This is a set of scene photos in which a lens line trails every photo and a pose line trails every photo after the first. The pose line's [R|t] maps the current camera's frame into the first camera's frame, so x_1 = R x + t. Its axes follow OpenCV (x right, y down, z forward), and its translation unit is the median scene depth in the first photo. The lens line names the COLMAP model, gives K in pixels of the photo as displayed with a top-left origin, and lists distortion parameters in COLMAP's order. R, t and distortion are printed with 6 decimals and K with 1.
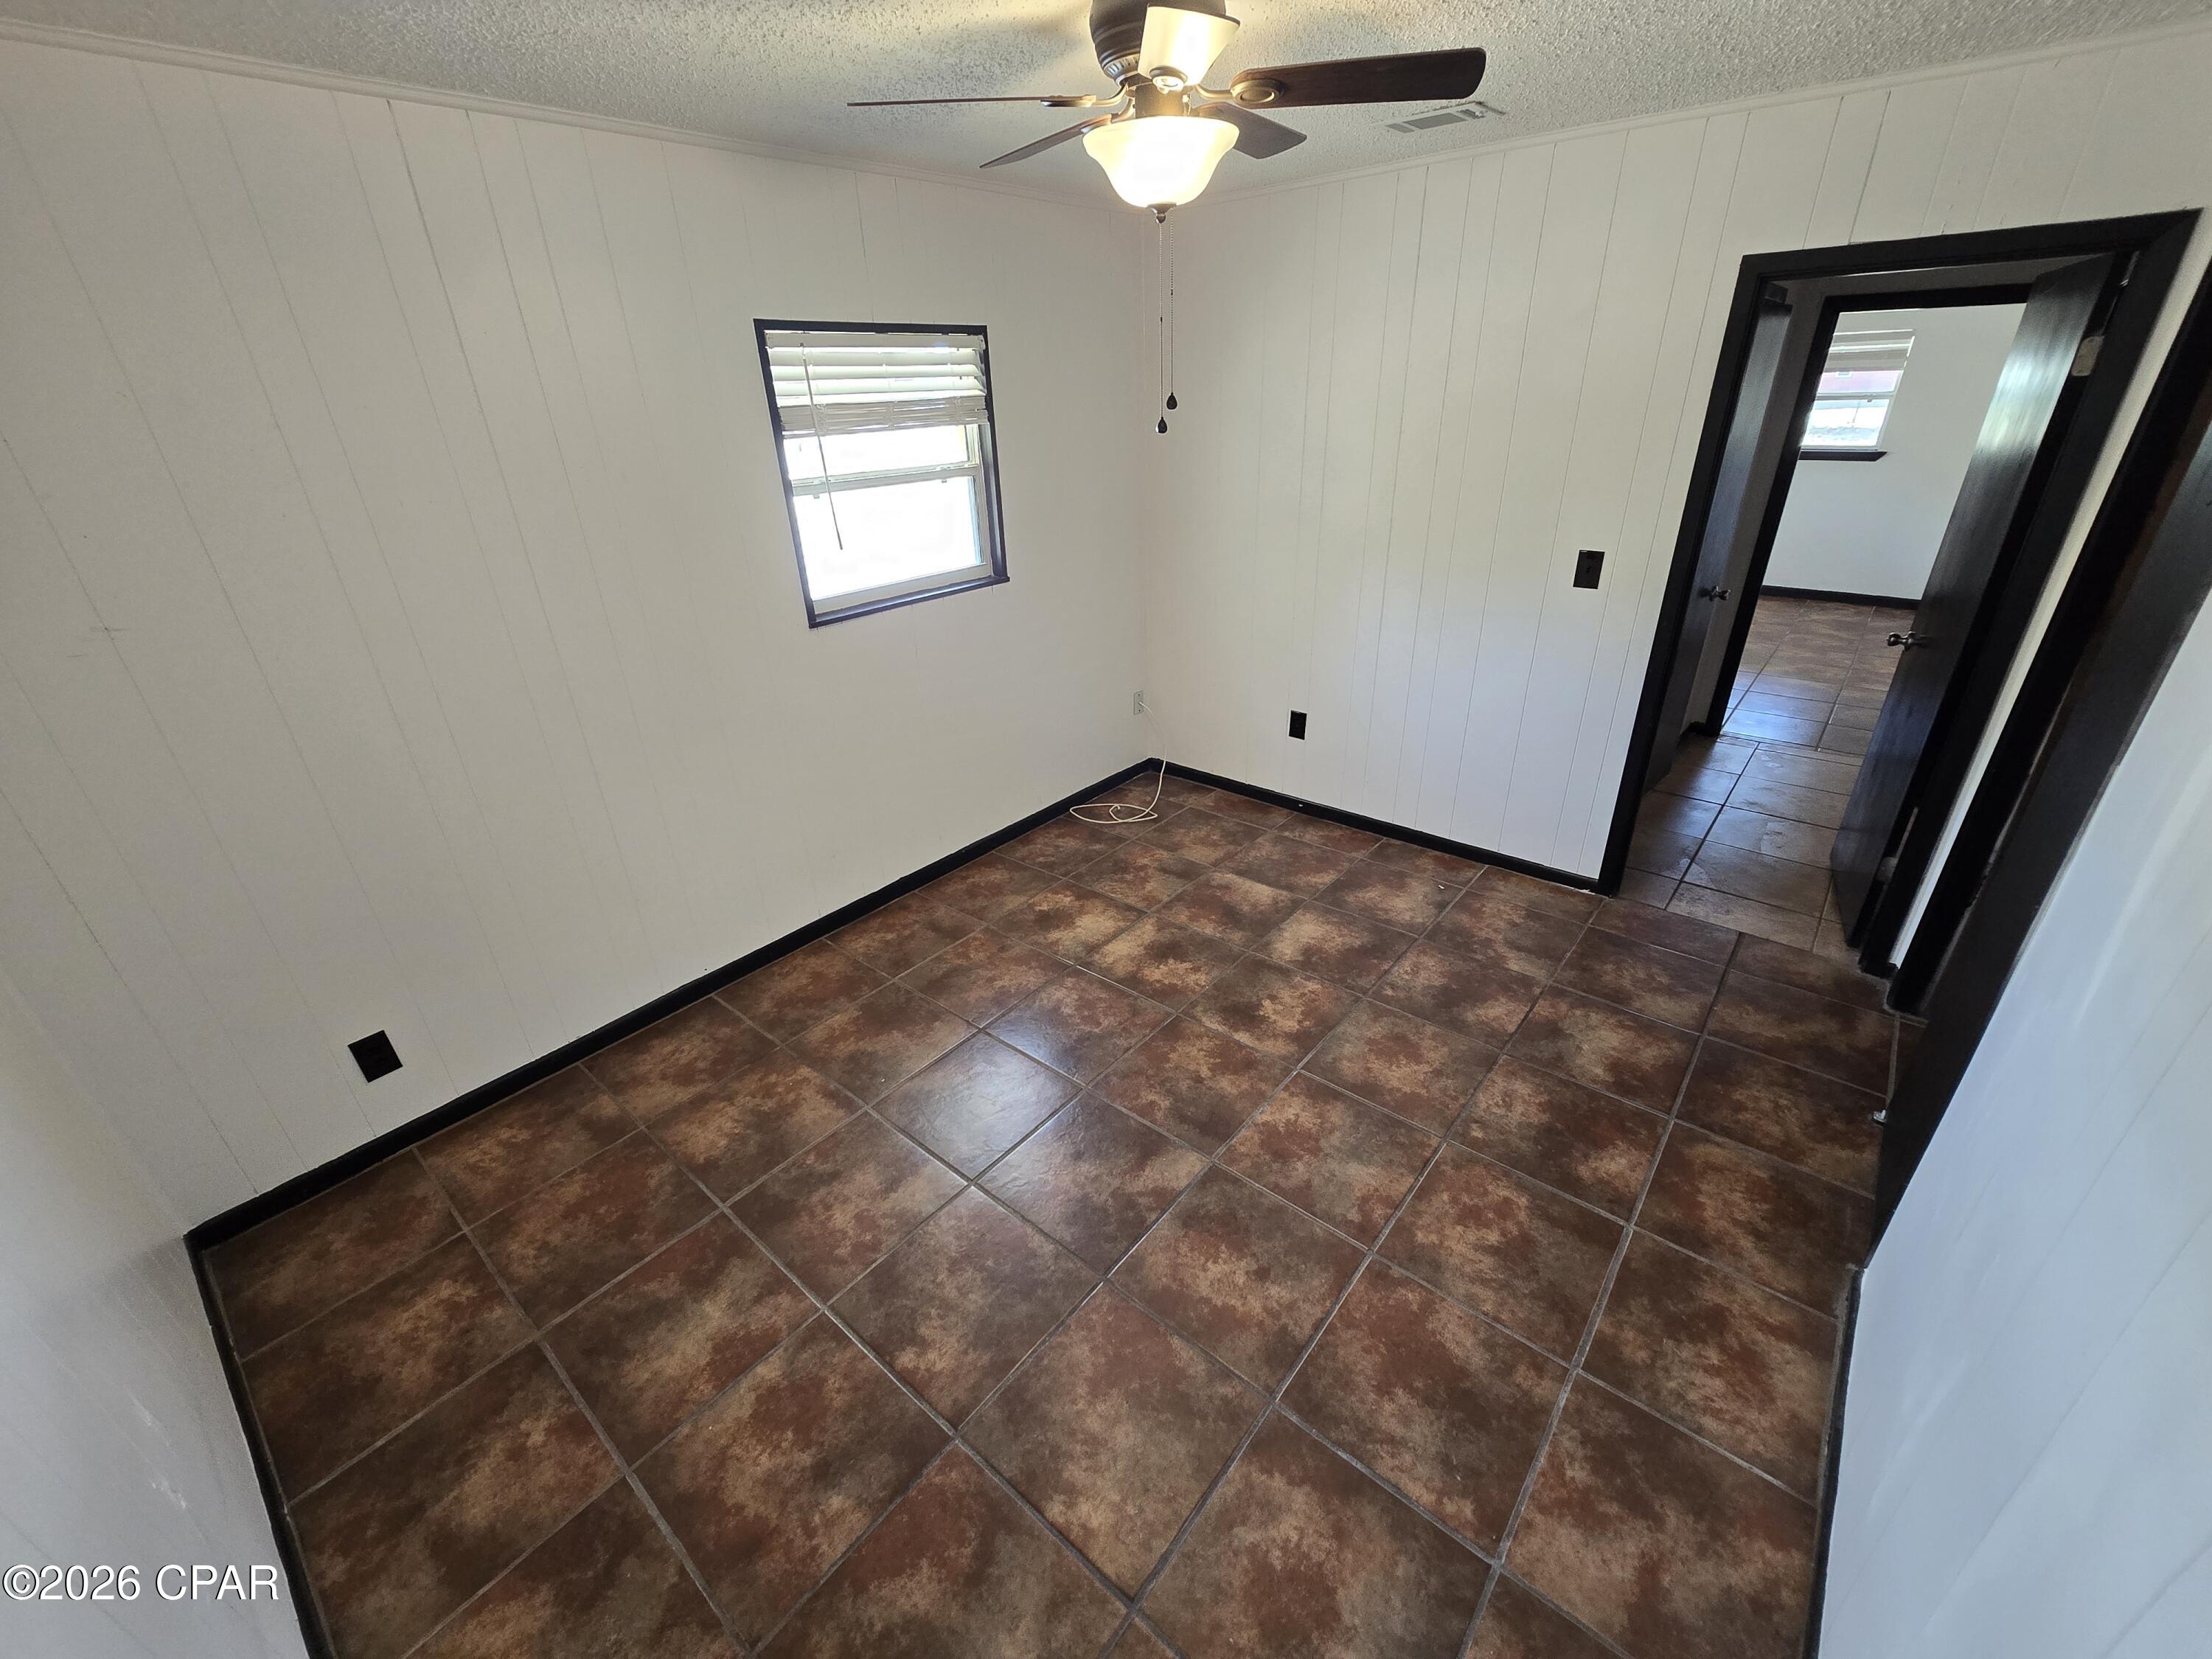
lens RADIAL K [[904.0, 0, 1107.9], [0, 904.0, 838.8], [0, 0, 1]] dist [0.000627, -0.004176]
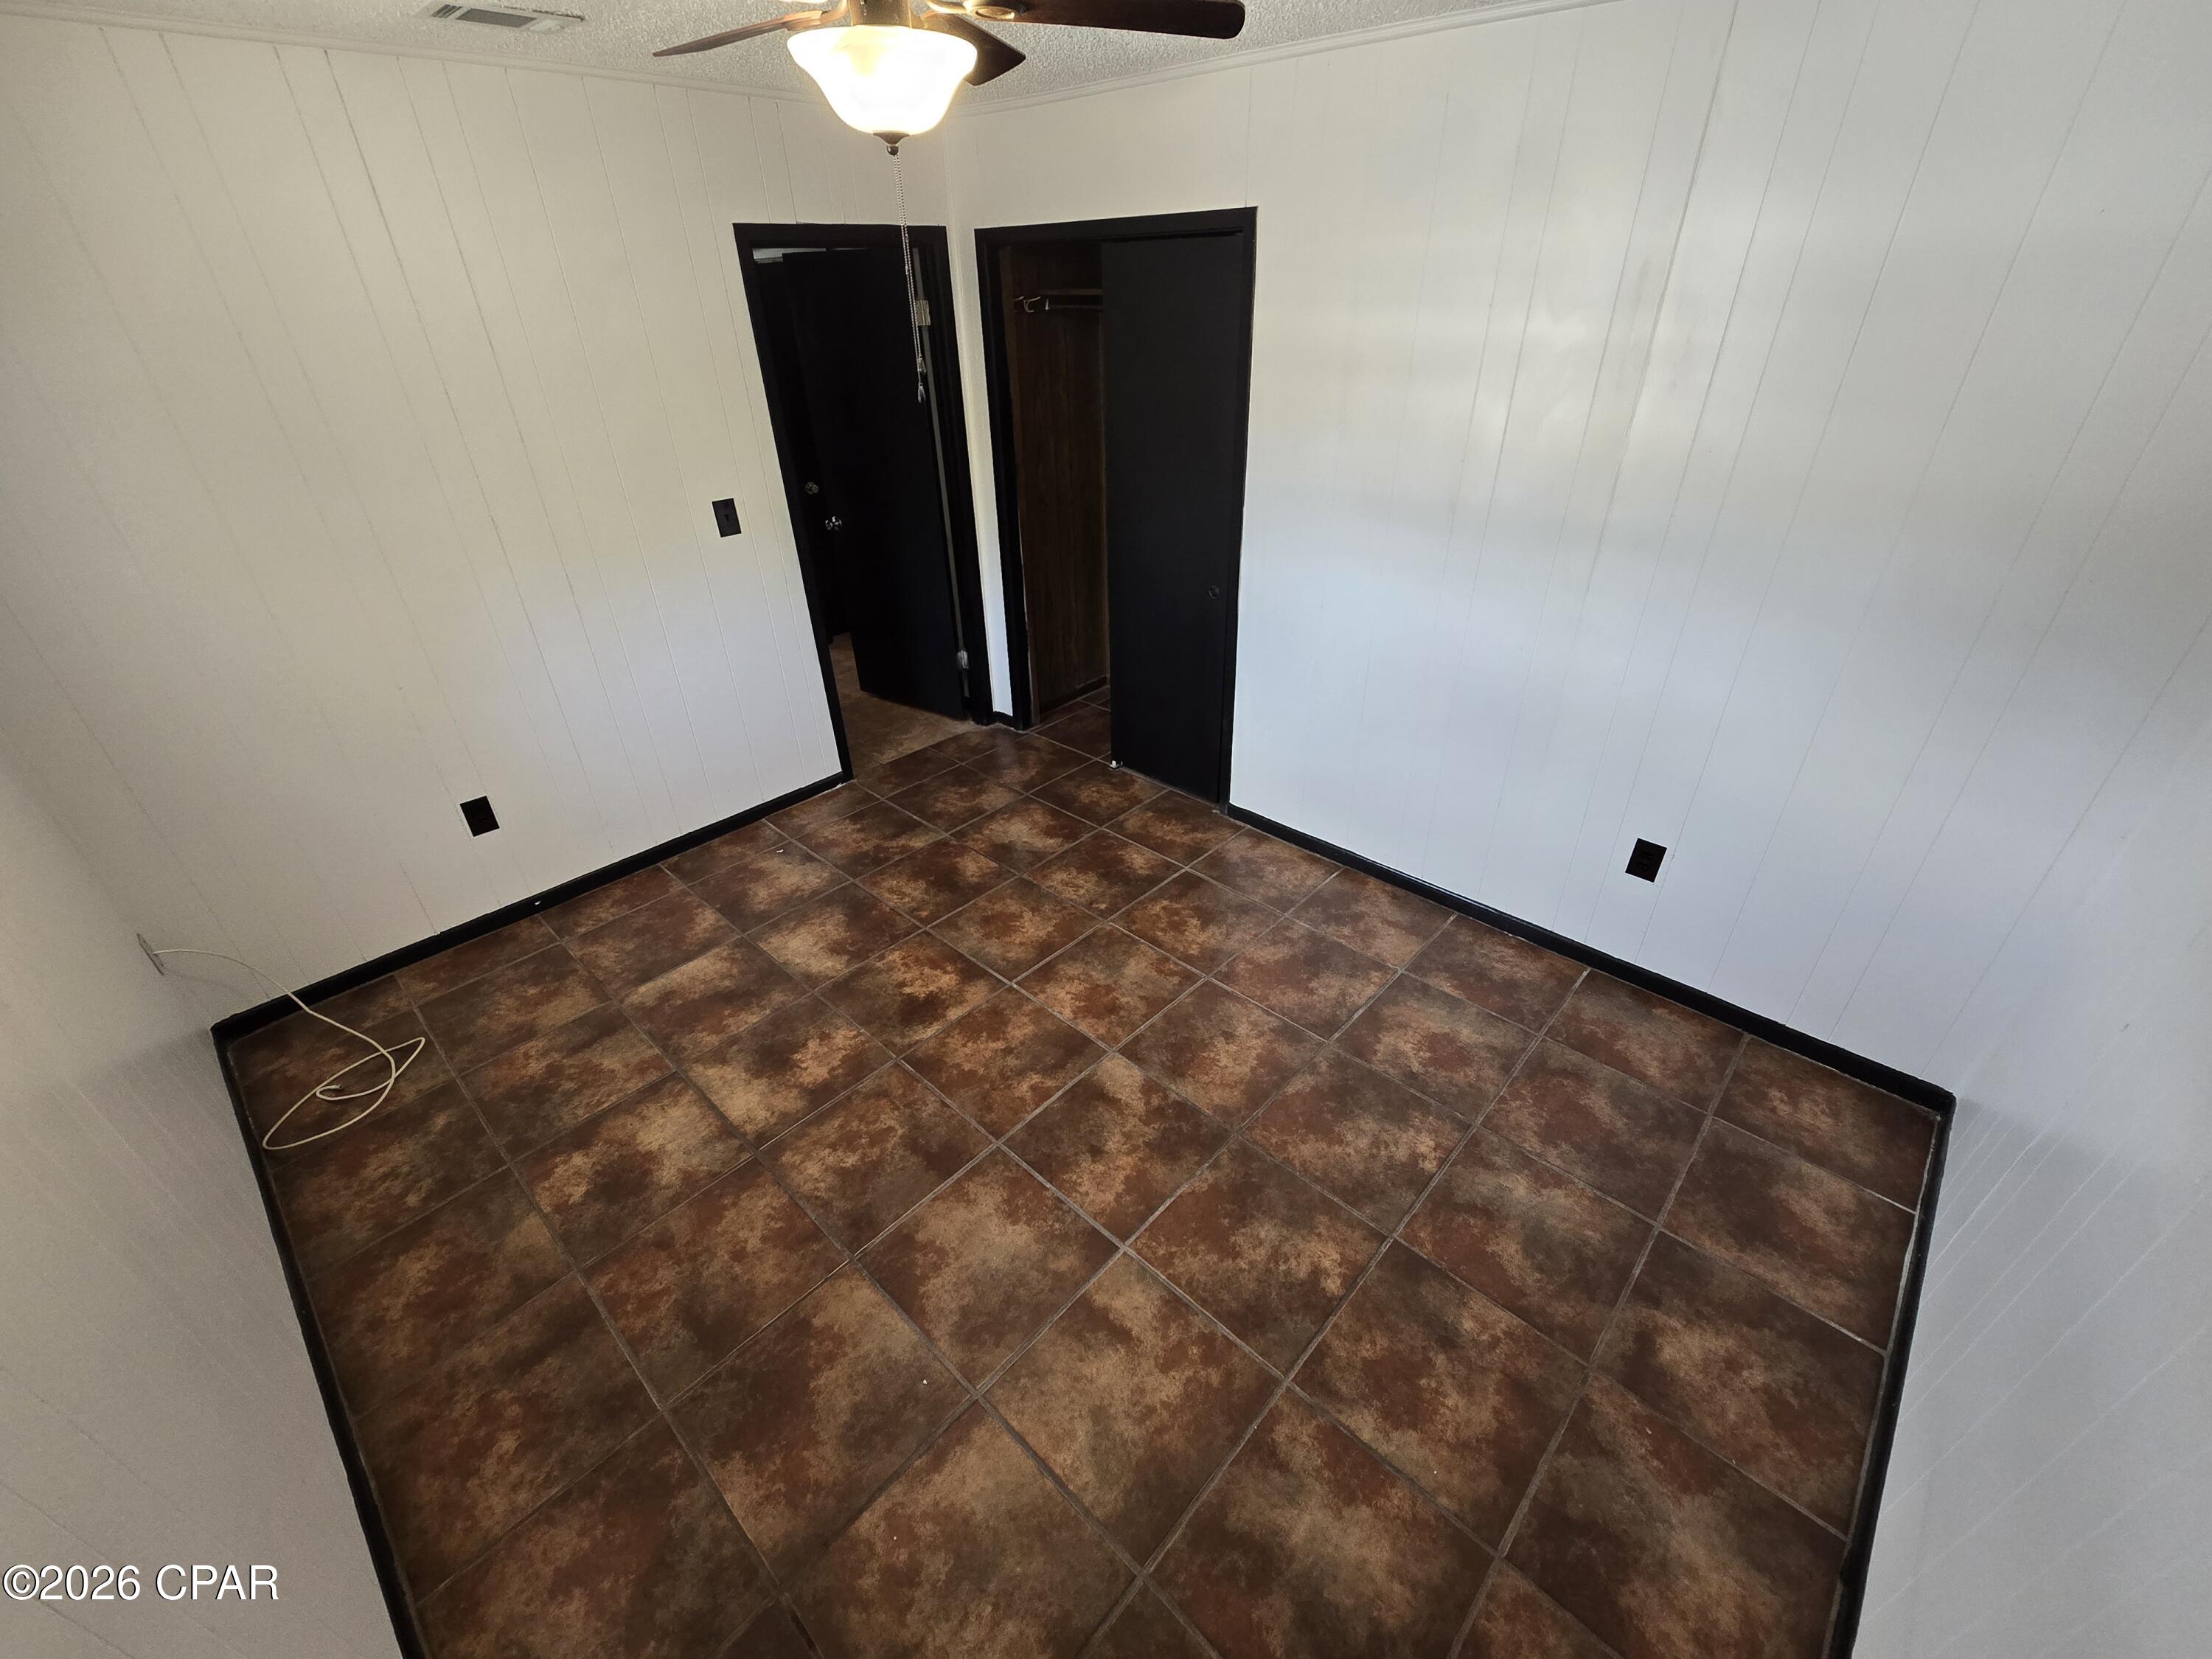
lens RADIAL K [[904.0, 0, 1107.9], [0, 904.0, 838.8], [0, 0, 1]] dist [0.000627, -0.004176]
pose [[0.052085, -0.498317, 0.865429, -0.710572], [0.463085, 0.779851, 0.421170, -0.316516], [-0.884782, 0.378830, 0.271382, 0.598216]]
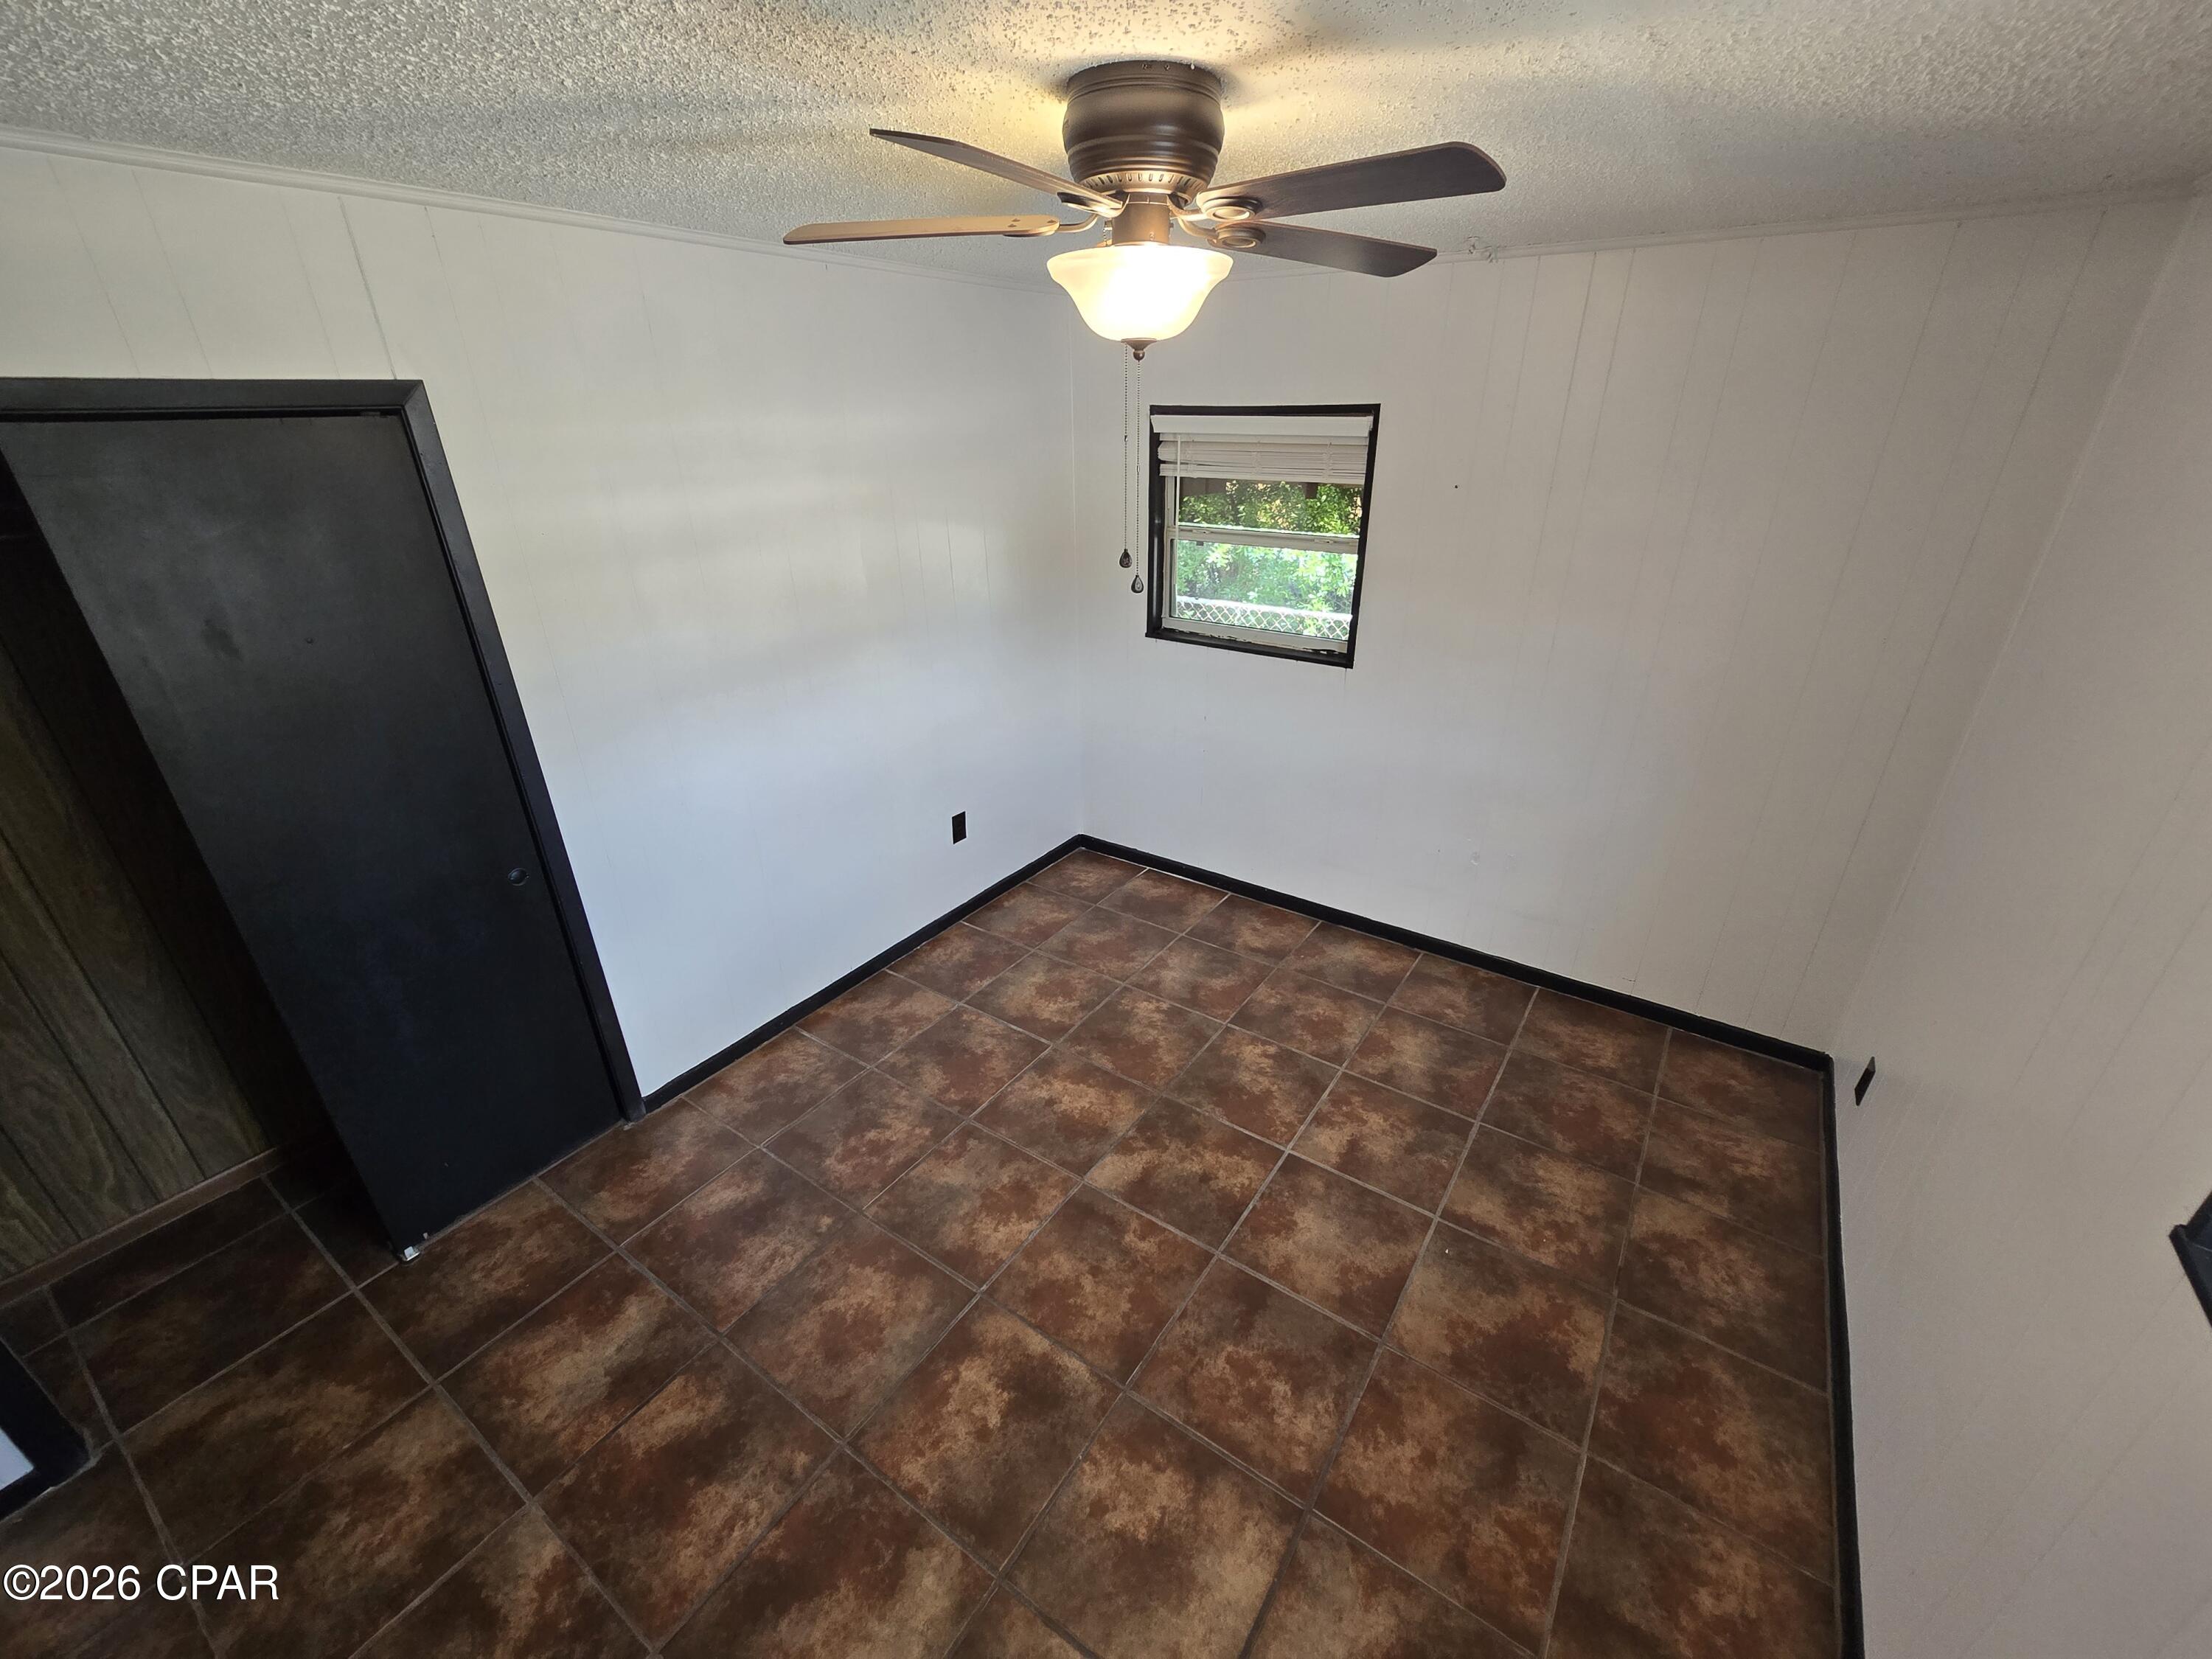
lens RADIAL K [[904.0, 0, 1107.9], [0, 904.0, 838.8], [0, 0, 1]] dist [0.000627, -0.004176]
pose [[-0.994339, 0.078323, -0.071803, 0.130360], [-0.009147, 0.610156, 0.792228, -0.769829], [0.105861, 0.788400, -0.605985, 1.330797]]
